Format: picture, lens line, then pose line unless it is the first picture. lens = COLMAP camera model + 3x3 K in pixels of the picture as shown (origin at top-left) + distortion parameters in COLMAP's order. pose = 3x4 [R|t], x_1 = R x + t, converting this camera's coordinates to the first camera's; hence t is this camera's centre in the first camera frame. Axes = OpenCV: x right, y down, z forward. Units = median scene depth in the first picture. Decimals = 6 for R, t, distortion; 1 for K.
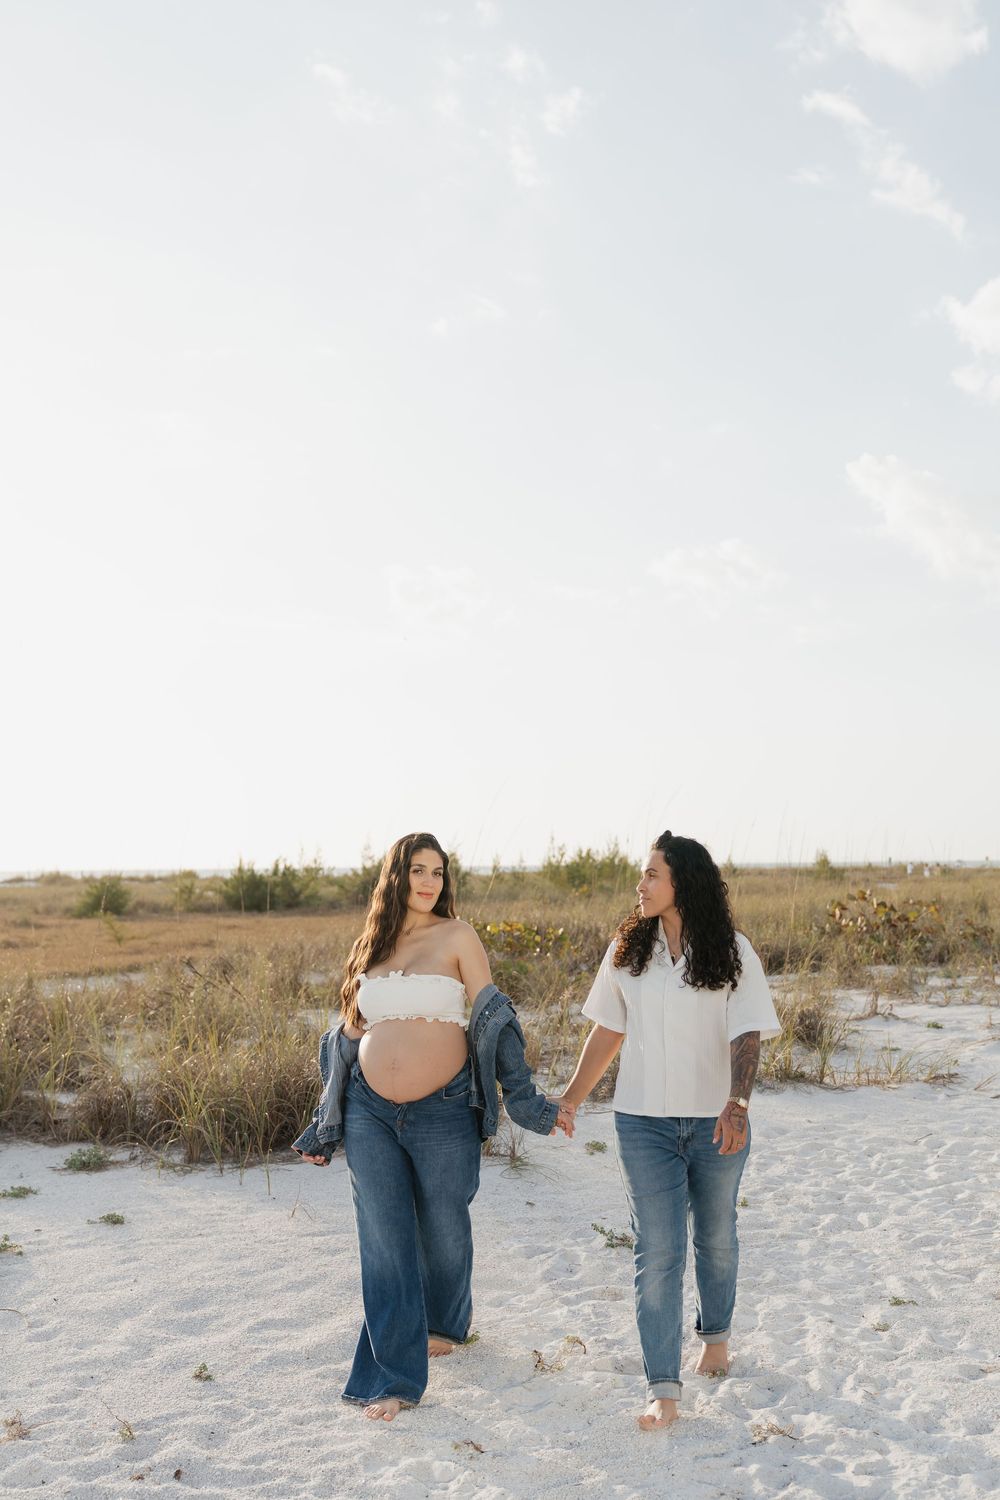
lens RADIAL K [[2771.1, 0, 500.0], [0, 2771.1, 750.0], [0, 0, 1]] dist [0.055543, -0.277736]
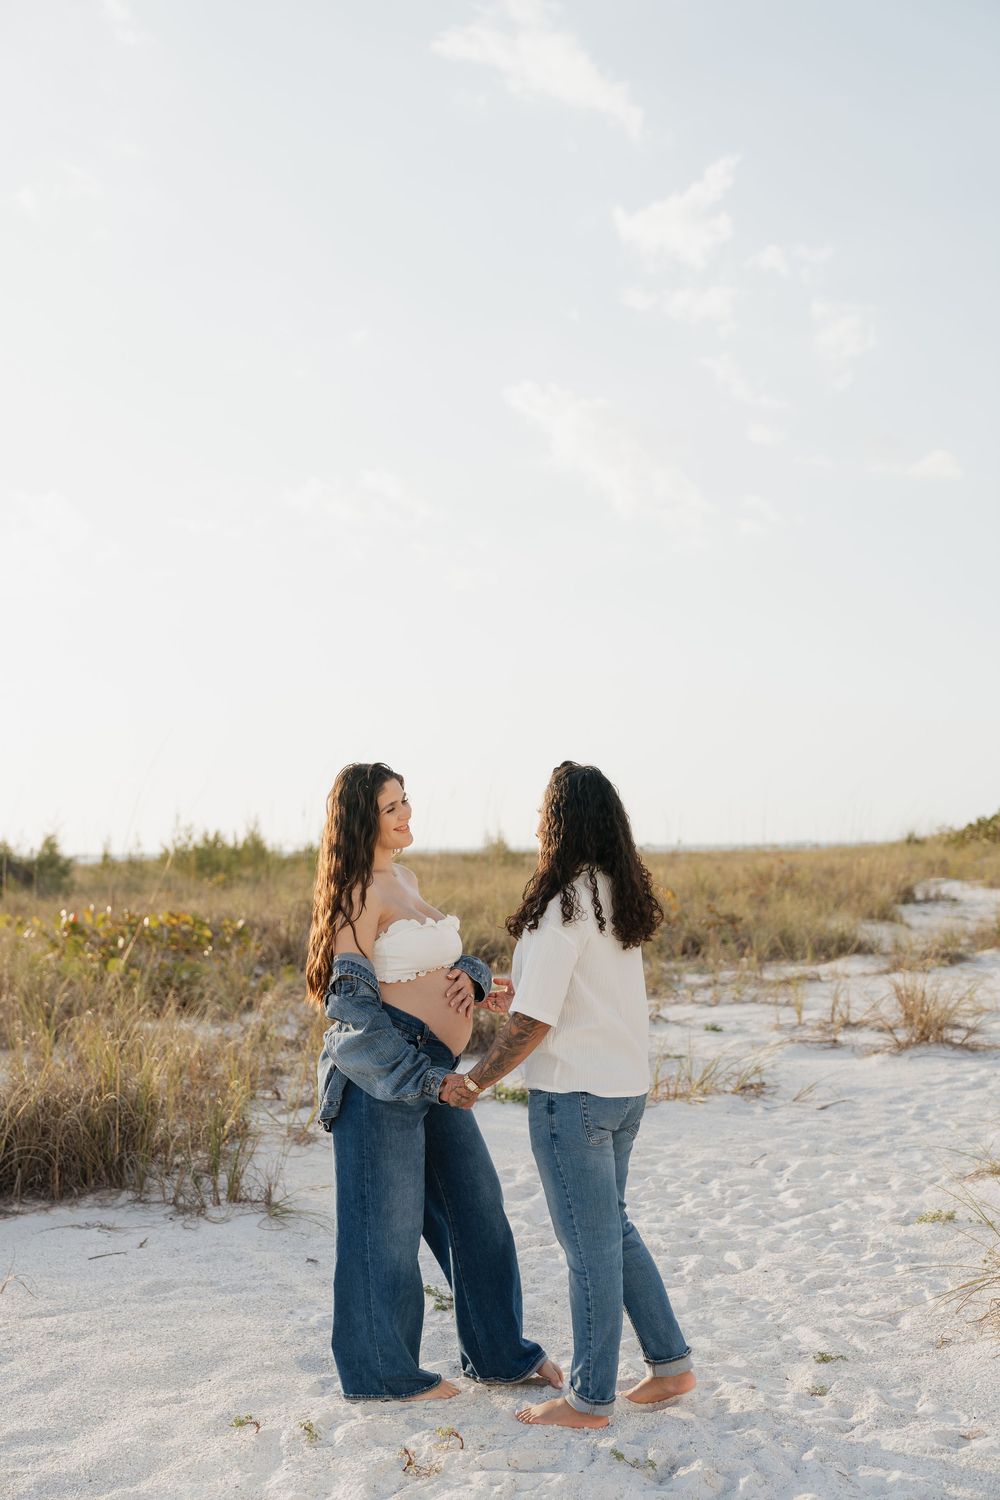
lens RADIAL K [[2771.1, 0, 500.0], [0, 2771.1, 750.0], [0, 0, 1]] dist [0.055543, -0.277736]
pose [[0.944655, 0.014300, 0.327754, -0.194360], [-0.007019, 0.999702, -0.023385, 0.037267], [-0.327991, 0.019790, 0.944473, 0.238612]]
